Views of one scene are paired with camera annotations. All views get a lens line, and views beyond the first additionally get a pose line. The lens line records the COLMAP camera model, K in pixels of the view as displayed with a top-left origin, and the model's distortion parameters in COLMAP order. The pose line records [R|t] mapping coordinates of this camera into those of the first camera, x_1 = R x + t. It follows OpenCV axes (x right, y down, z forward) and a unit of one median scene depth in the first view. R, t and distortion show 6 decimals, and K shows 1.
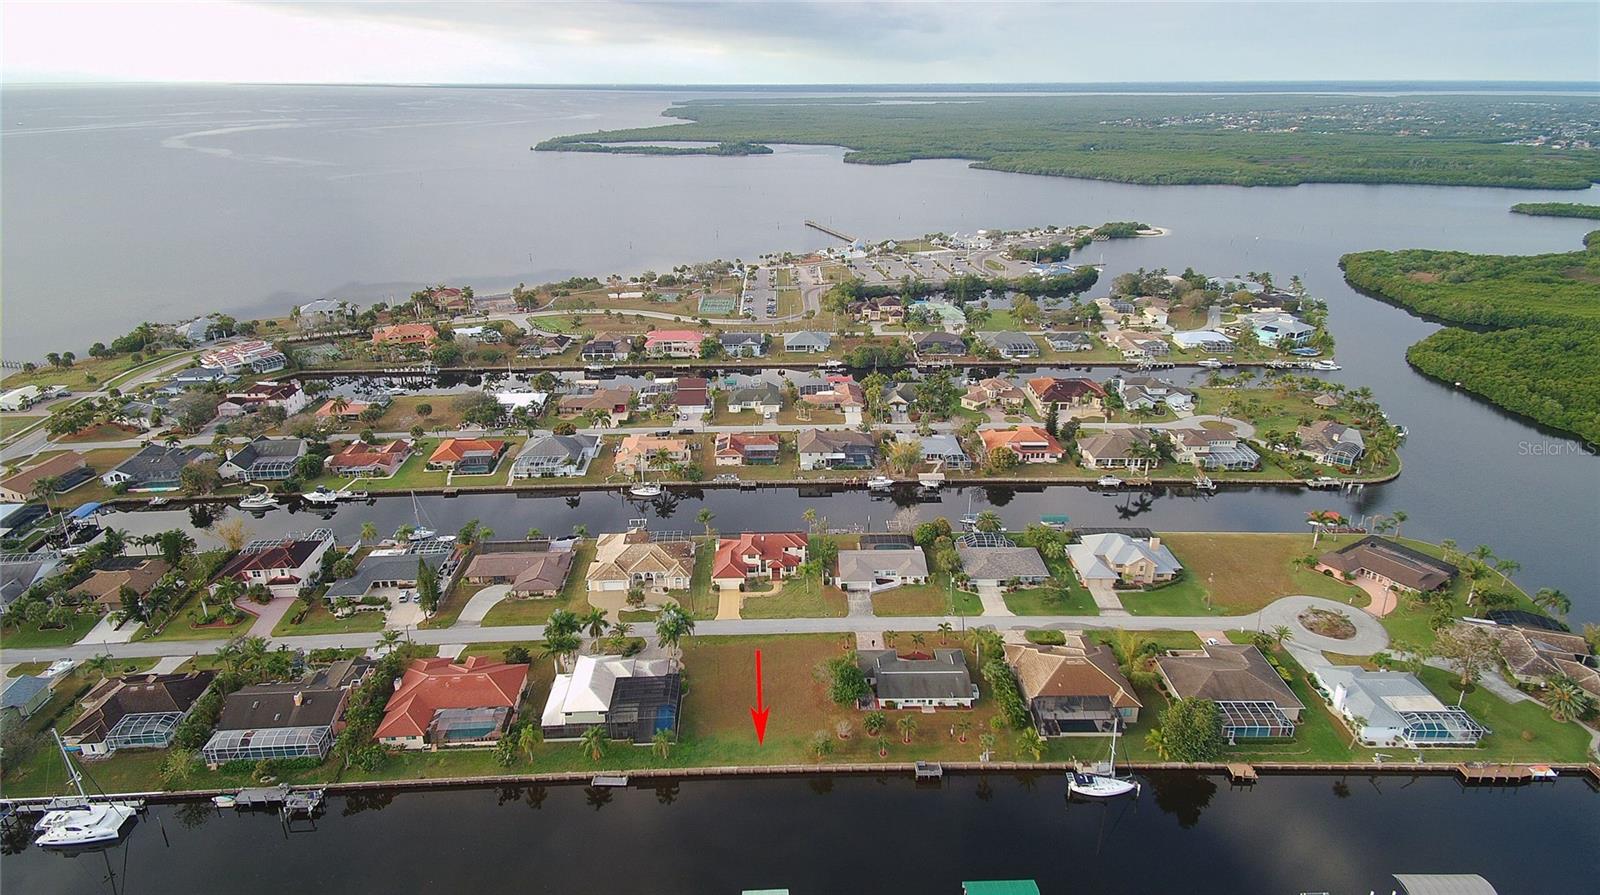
lens RADIAL K [[909.1, 0, 801.7], [0, 909.1, 423.7], [0, 0, 1]] dist [0.066269, -0.059299]
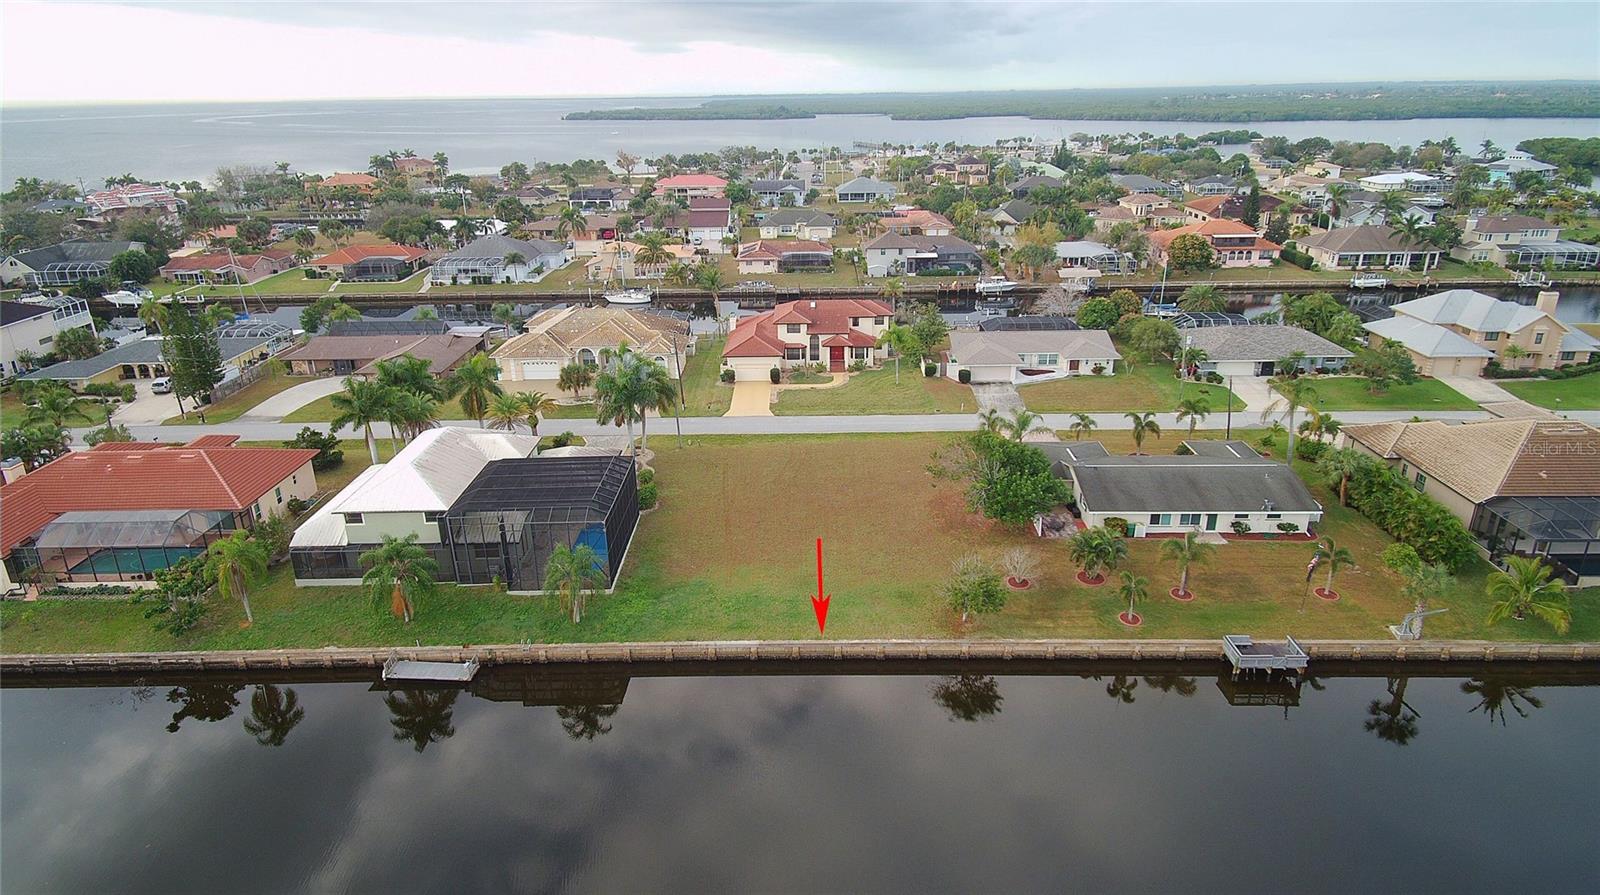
lens RADIAL K [[909.1, 0, 801.7], [0, 909.1, 423.7], [0, 0, 1]] dist [0.066269, -0.059299]
pose [[0.999038, 0.001546, -0.043827, -0.020151], [-0.002093, 0.999921, -0.012429, 0.166068], [0.043804, 0.012508, 0.998962, 0.353995]]
